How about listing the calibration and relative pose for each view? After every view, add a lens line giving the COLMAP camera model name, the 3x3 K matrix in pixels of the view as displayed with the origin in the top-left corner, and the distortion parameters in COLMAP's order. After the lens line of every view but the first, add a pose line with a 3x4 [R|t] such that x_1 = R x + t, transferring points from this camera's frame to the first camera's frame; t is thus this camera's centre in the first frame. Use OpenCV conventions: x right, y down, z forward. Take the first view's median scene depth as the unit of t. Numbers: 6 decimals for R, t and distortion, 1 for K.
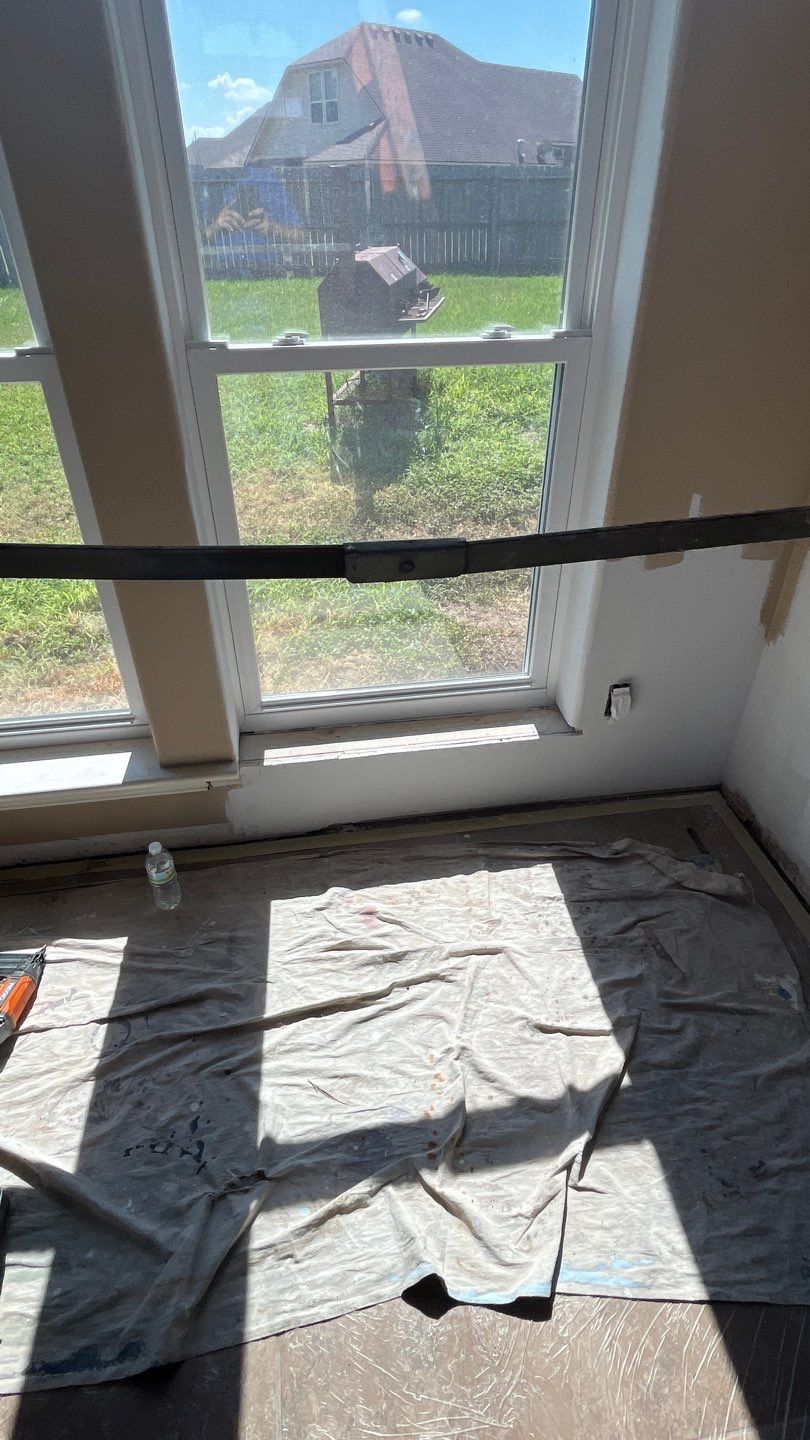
lens RADIAL K [[740.8, 0, 397.9], [0, 740.8, 724.1], [0, 0, 1]] dist [-0.006533, -0.000724]
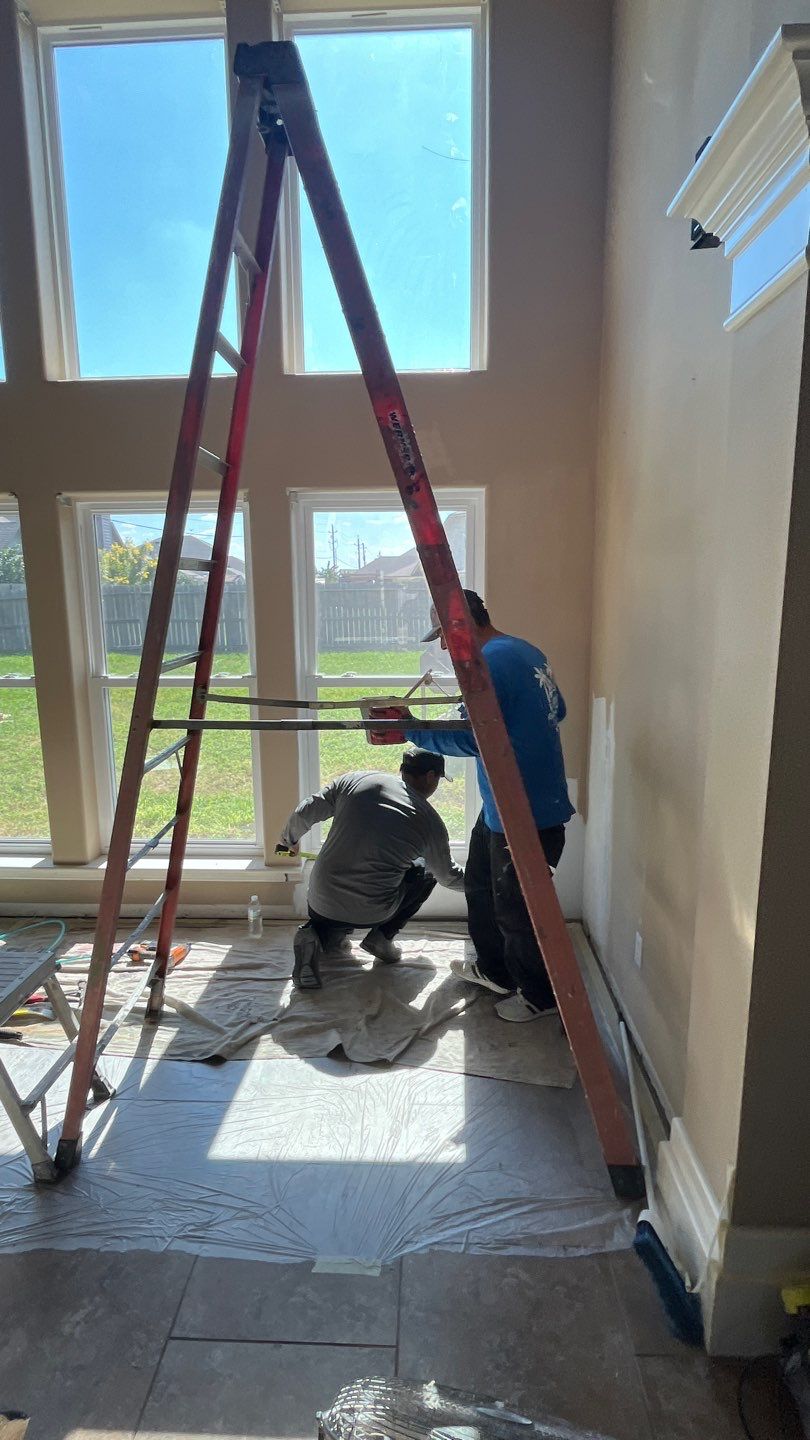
lens RADIAL K [[740.8, 0, 407.1], [0, 740.8, 722.2], [0, 0, 1]] dist [-0.006533, -0.000724]
pose [[0.984000, 0.034353, -0.174825, 0.420870], [-0.106640, 0.899621, -0.423449, 0.557218], [0.142730, 0.435317, 0.888891, -0.950615]]
